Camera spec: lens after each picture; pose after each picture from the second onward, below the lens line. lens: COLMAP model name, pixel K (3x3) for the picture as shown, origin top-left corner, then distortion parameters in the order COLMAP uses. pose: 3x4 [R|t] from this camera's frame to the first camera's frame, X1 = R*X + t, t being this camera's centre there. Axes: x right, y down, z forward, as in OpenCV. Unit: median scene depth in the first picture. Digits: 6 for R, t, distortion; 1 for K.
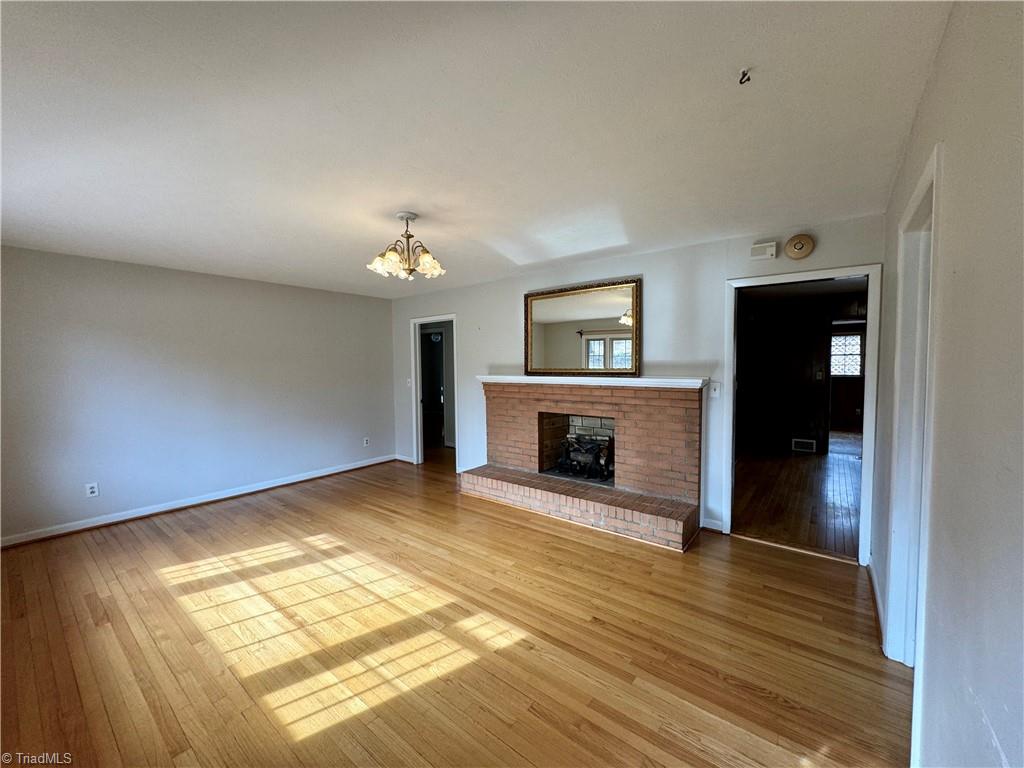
lens RADIAL K [[411.1, 0, 519.4], [0, 411.1, 384.4], [0, 0, 1]] dist [-0.002598, 0.000035]
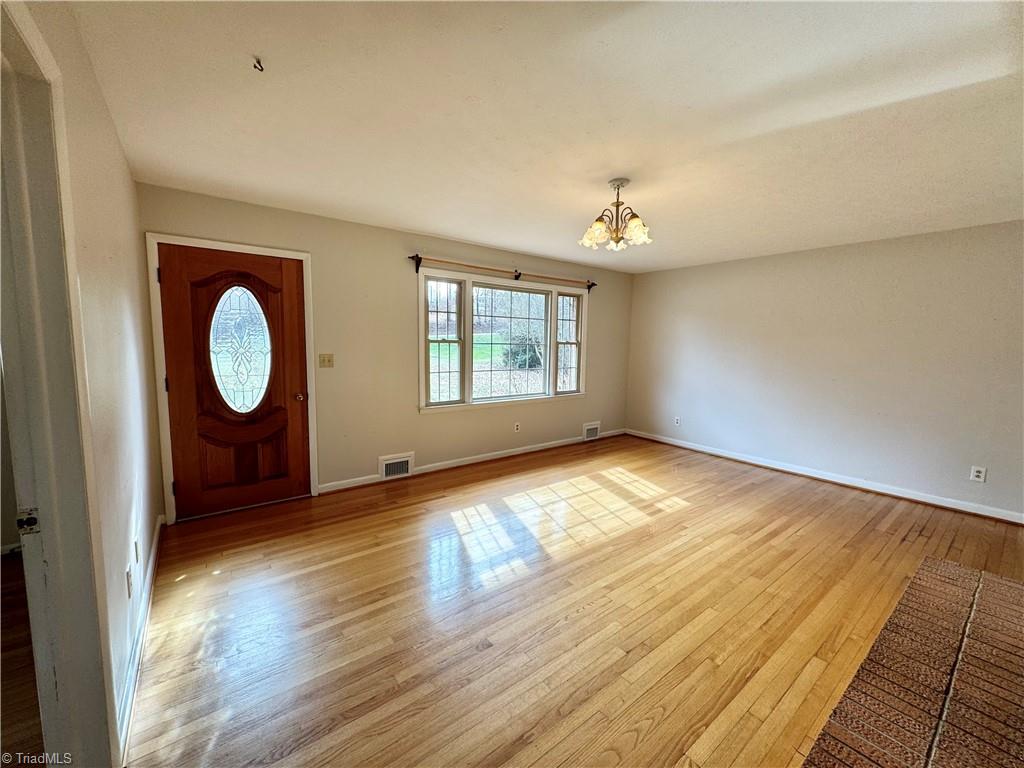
lens RADIAL K [[408.2, 0, 509.8], [0, 408.2, 387.3], [0, 0, 1]] dist [0.000592, -0.000024]
pose [[-0.269897, 0.111253, -0.956440, 0.643123], [-0.061984, 0.989235, 0.132559, -0.037547], [0.960892, 0.095061, -0.260096, 0.861241]]
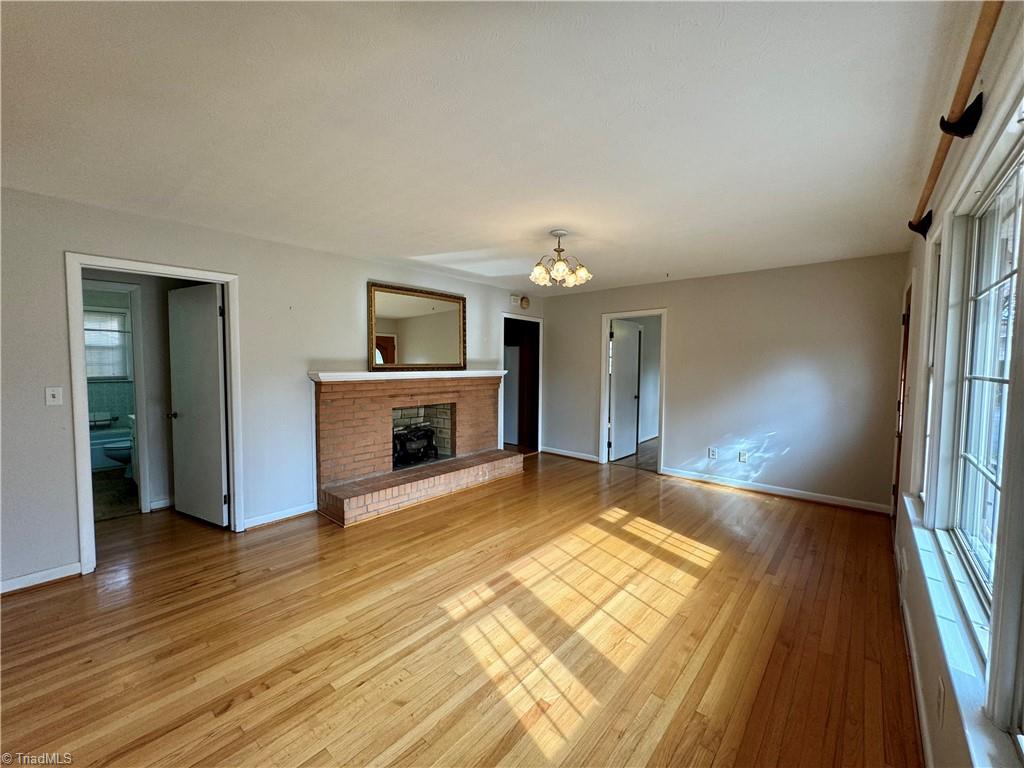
lens RADIAL K [[400.9, 0, 516.6], [0, 400.9, 384.3], [0, 0, 1]] dist [-0.001039, -0.000325]
pose [[0.057713, -0.048224, 0.997168, -1.191692], [0.042200, 0.998058, 0.045825, -0.028715], [-0.997441, 0.039436, 0.059636, 0.879074]]
